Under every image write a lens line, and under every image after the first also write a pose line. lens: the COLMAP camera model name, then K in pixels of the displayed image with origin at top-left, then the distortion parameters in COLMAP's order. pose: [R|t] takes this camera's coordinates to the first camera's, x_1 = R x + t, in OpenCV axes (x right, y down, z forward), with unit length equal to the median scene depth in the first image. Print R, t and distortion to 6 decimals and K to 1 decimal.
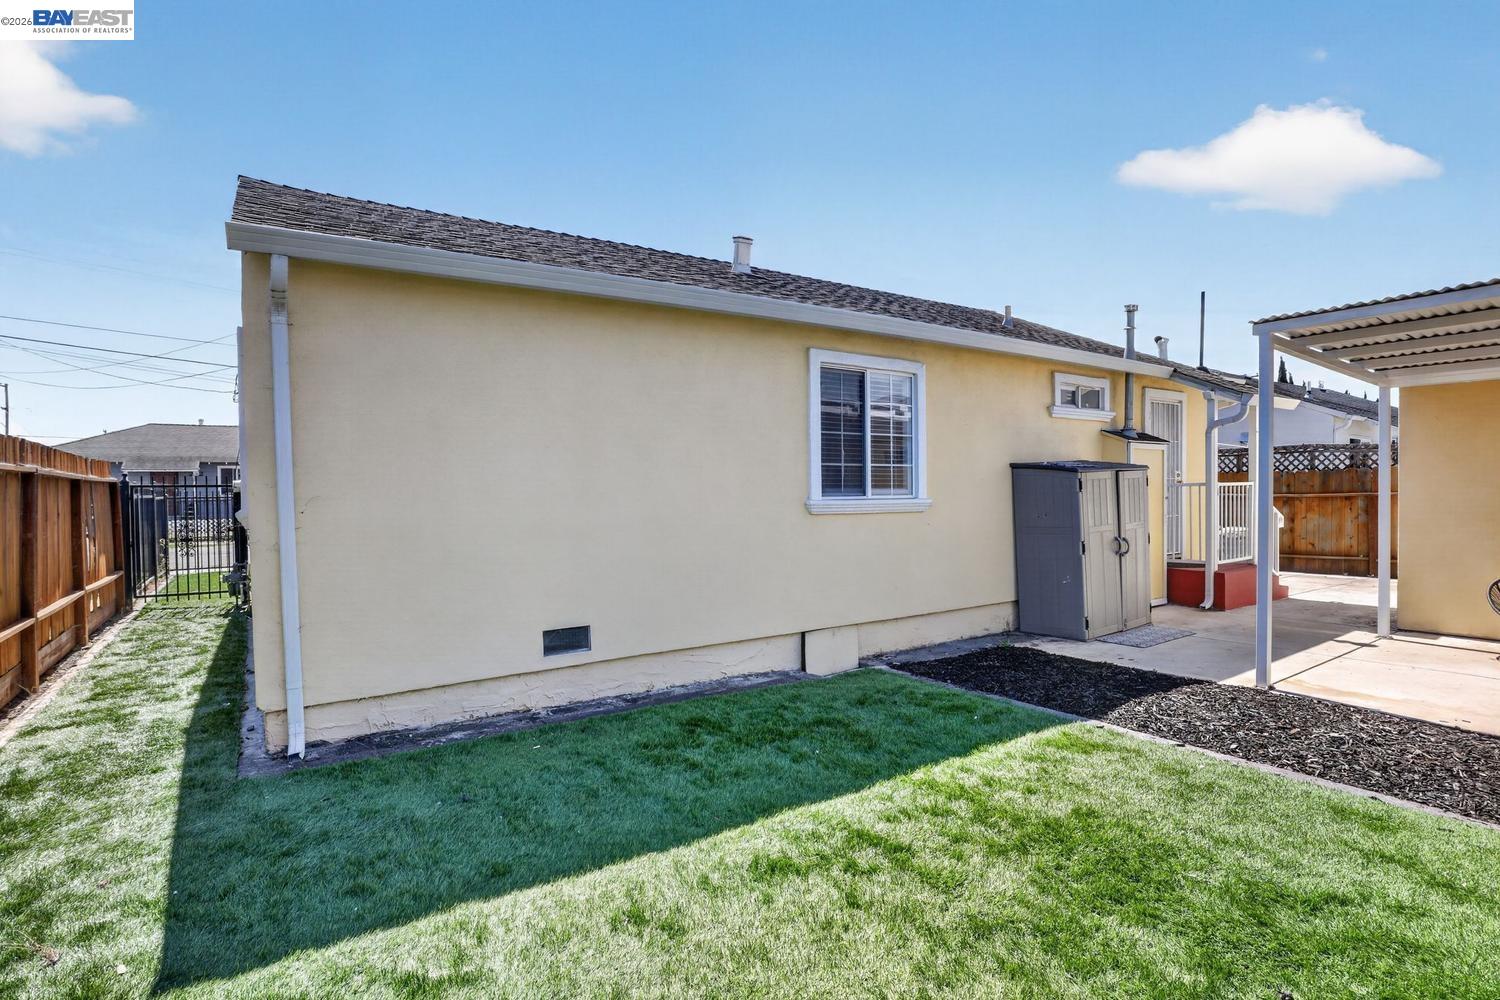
lens RADIAL K [[744.0, 0, 754.1], [0, 744.0, 500.7], [0, 0, 1]] dist [-0.042719, 0.006103]
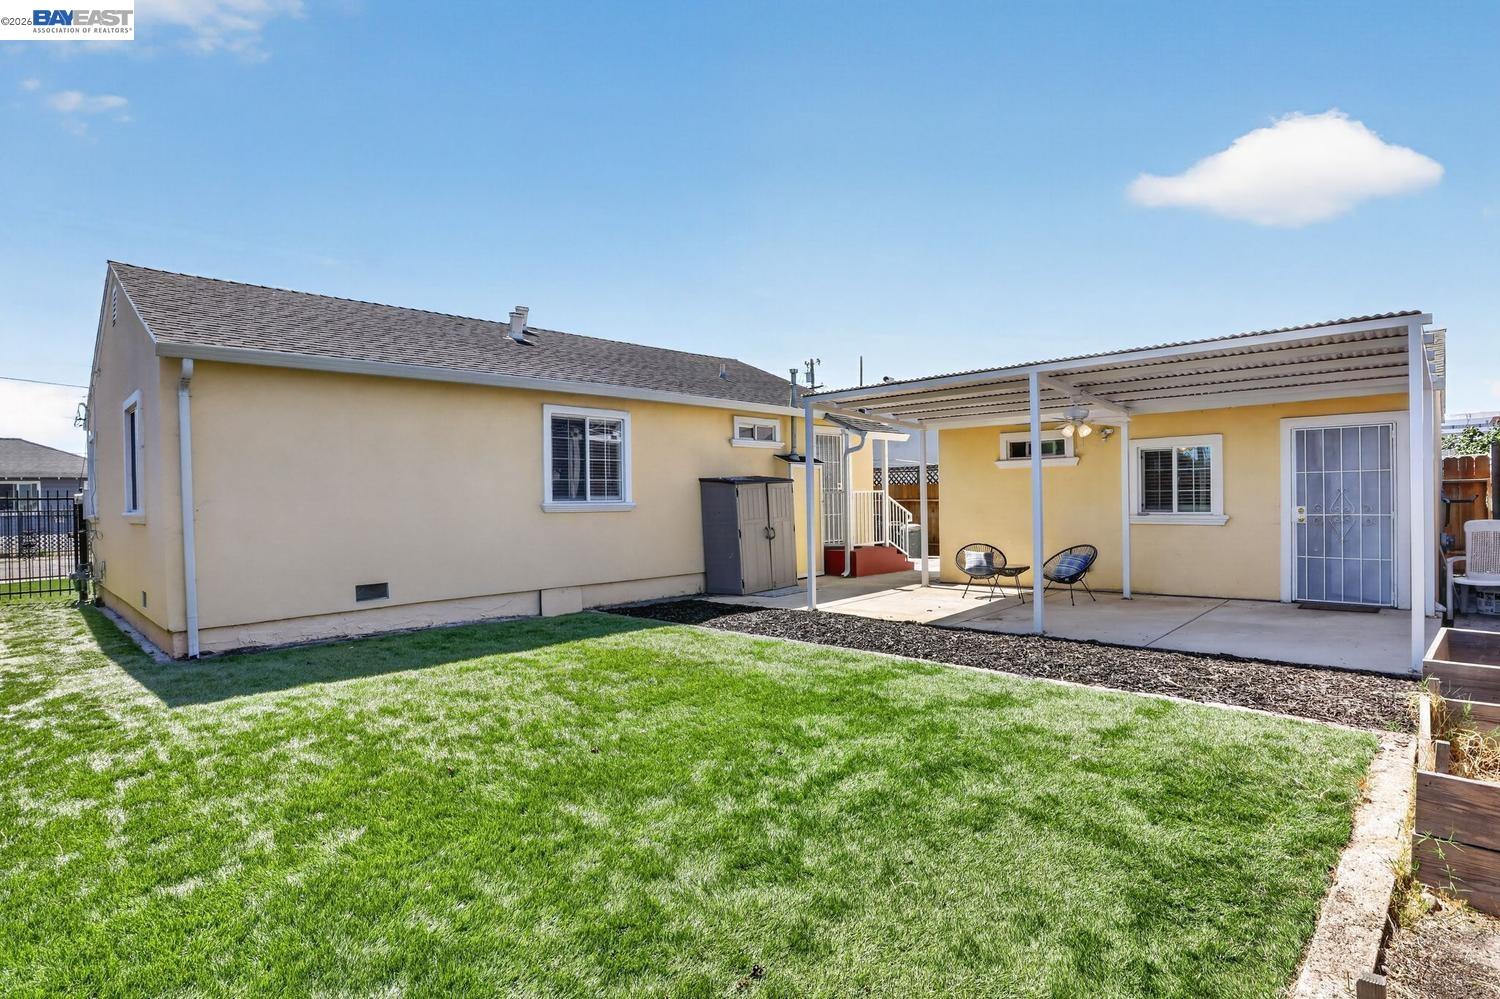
lens RADIAL K [[744.0, 0, 754.1], [0, 744.0, 500.2], [0, 0, 1]] dist [-0.042719, 0.006103]
pose [[0.978452, -0.008216, 0.206309, 0.166912], [0.012137, 0.999769, -0.017744, 0.023122], [-0.206116, 0.019866, 0.978326, -0.529396]]
